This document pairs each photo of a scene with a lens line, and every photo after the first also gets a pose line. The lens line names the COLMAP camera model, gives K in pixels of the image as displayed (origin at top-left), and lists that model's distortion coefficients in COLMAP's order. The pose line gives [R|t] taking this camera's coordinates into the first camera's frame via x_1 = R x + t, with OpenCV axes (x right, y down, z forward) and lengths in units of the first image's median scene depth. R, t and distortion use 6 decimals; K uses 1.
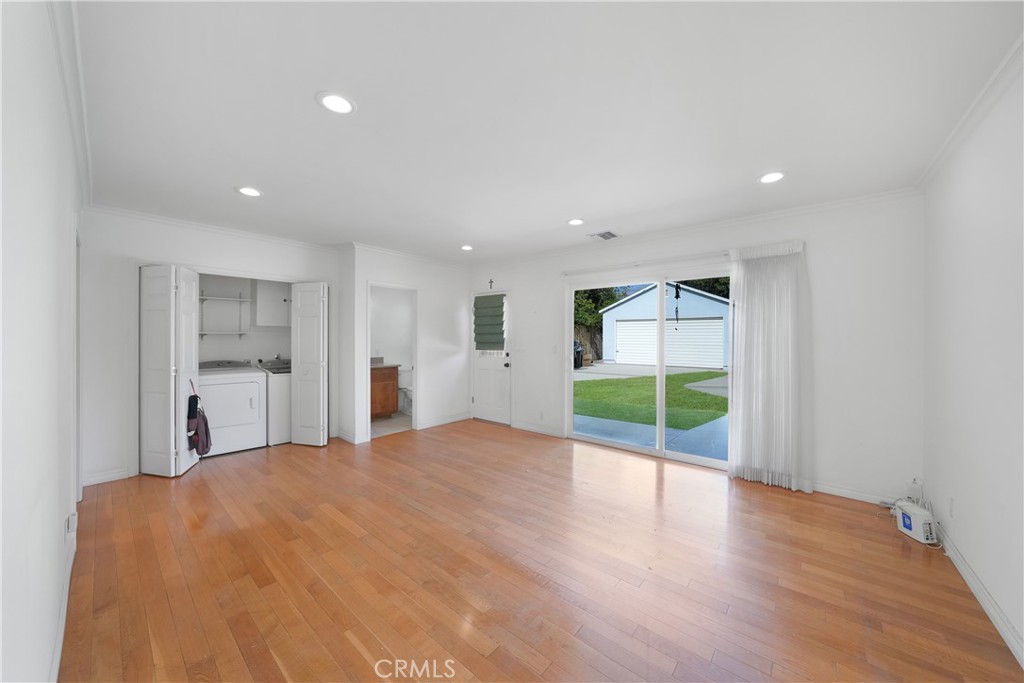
lens RADIAL K [[362.1, 0, 527.0], [0, 362.1, 341.1], [0, 0, 1]] dist [-0.013717, 0.000123]
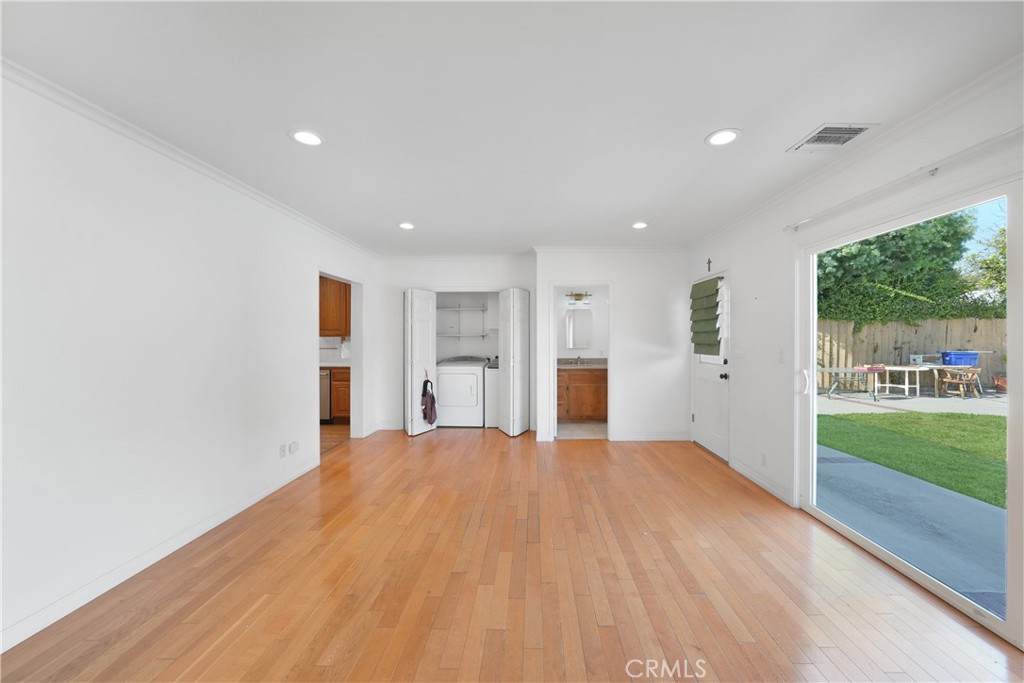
lens RADIAL K [[362.1, 0, 527.0], [0, 362.1, 341.1], [0, 0, 1]] dist [-0.013717, 0.000123]
pose [[0.621444, 0.003210, -0.783452, 0.331000], [-0.001647, 0.999995, 0.002791, -0.005244], [0.783457, -0.000444, 0.621446, 0.338298]]
